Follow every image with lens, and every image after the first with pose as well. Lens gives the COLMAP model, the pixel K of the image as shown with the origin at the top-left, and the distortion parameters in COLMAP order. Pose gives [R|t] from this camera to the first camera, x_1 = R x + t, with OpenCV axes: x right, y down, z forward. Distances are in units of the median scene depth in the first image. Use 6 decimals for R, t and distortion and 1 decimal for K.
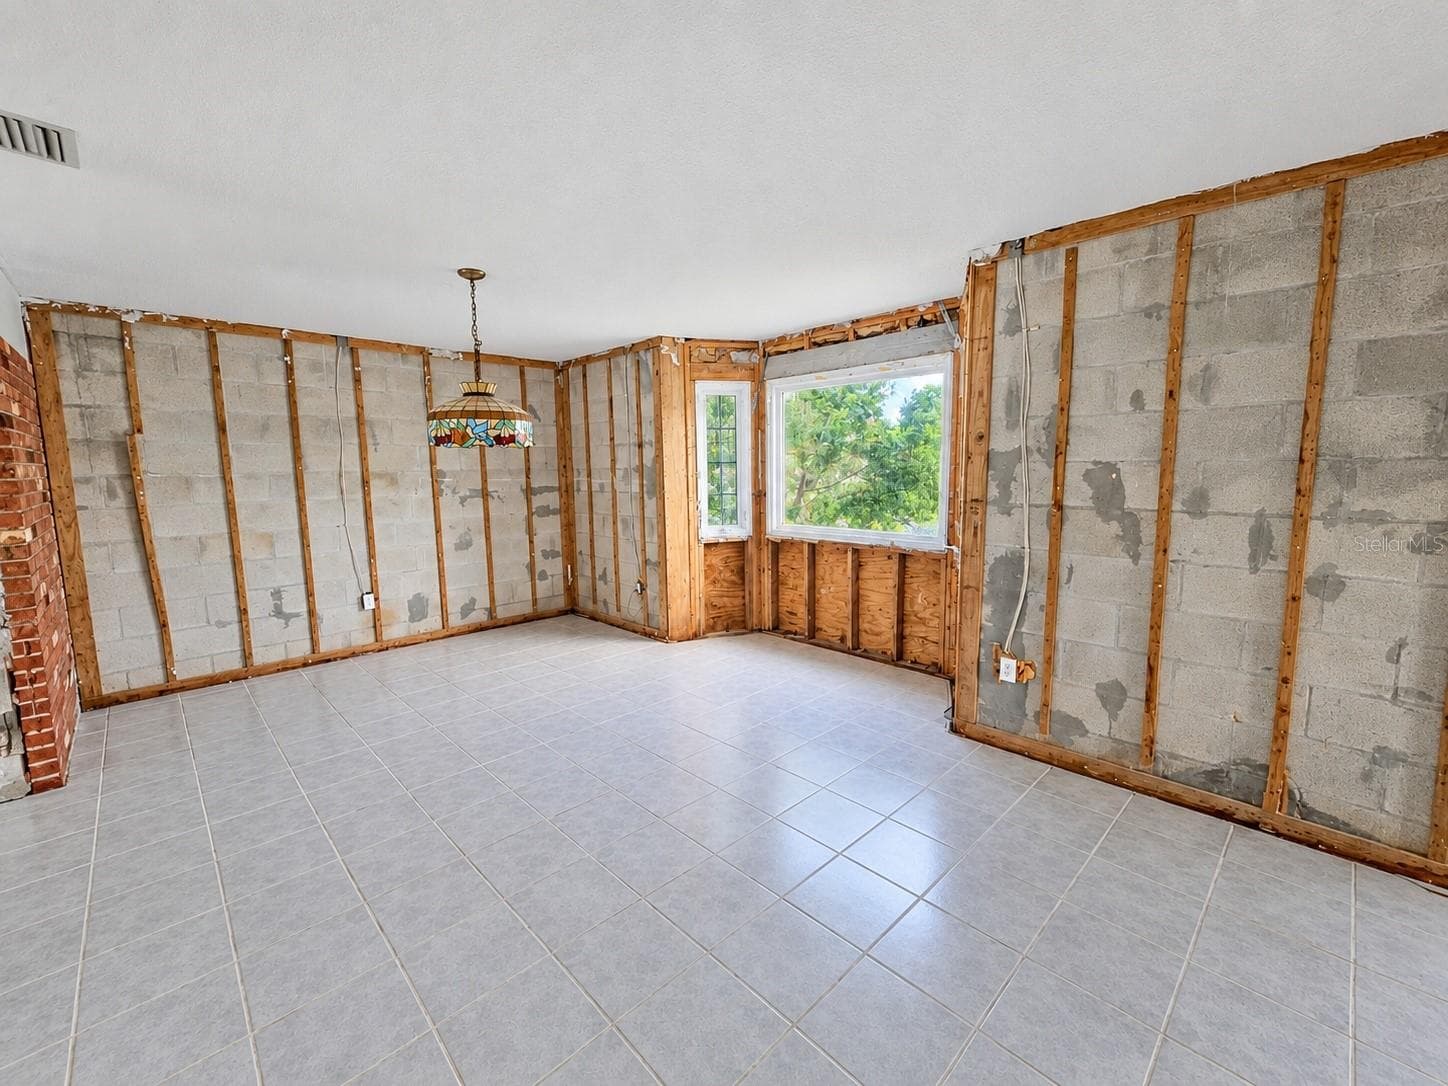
lens RADIAL K [[591.4, 0, 733.6], [0, 591.4, 545.1], [0, 0, 1]] dist [0.003363, 0.000615]
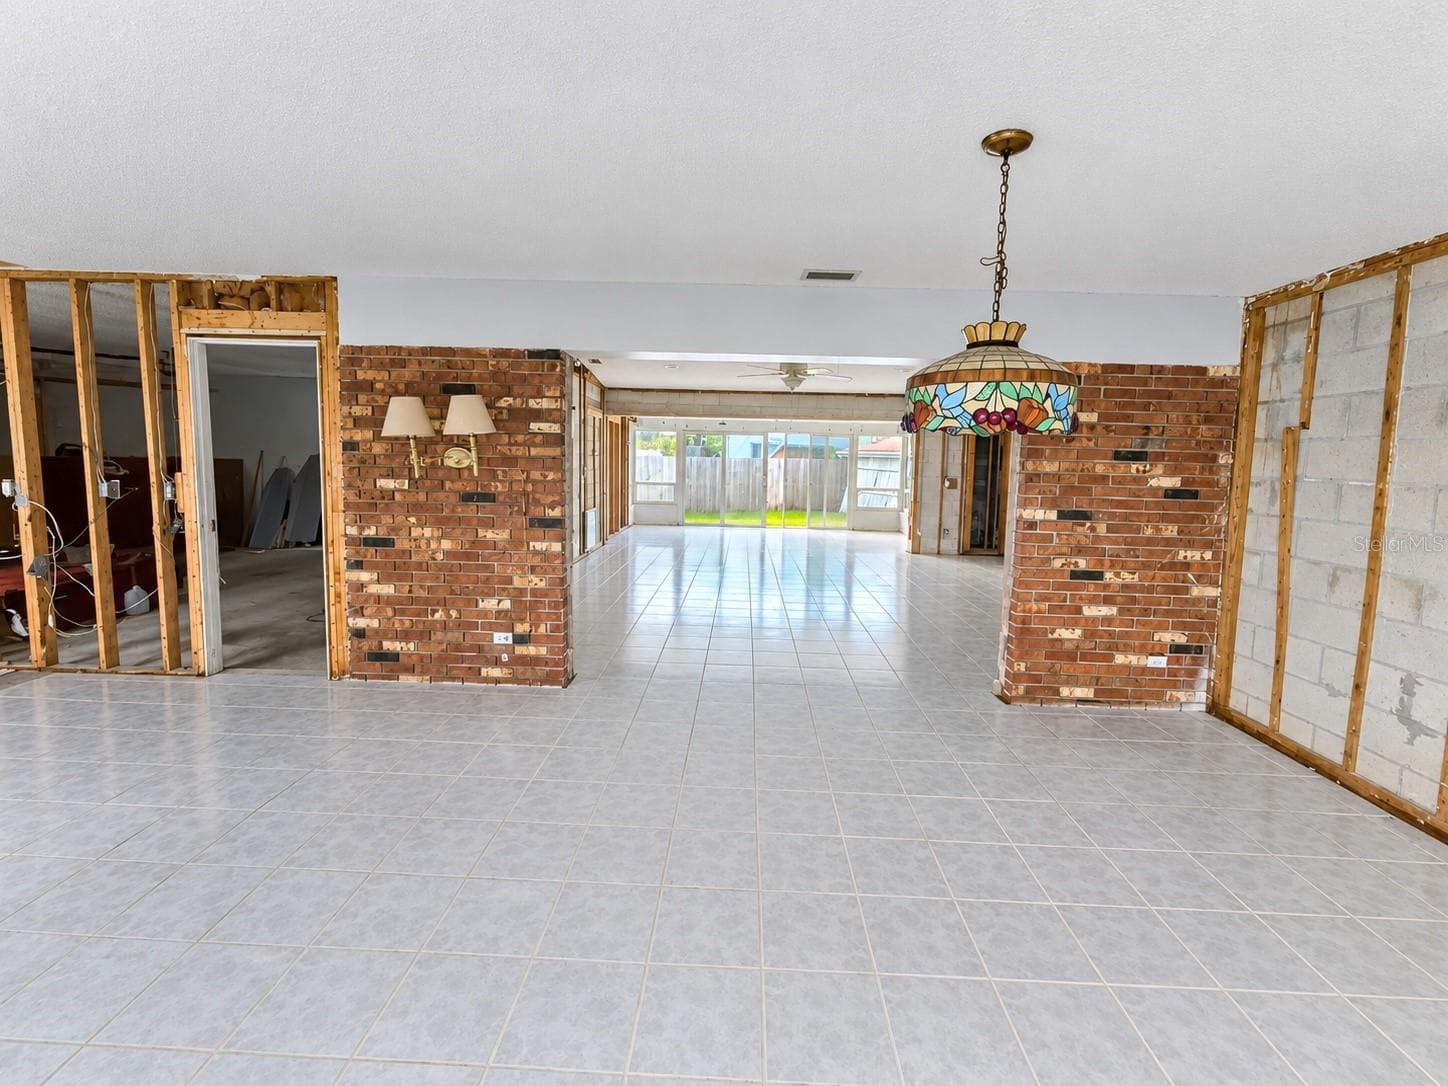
lens RADIAL K [[625.8, 0, 739.3], [0, 625.8, 506.4], [0, 0, 1]] dist [0.022118, -0.000534]
pose [[-0.723218, 0.040077, -0.689455, 0.146335], [-0.109287, 0.979095, 0.171552, -0.126070], [0.681917, 0.199418, -0.703719, 0.953563]]
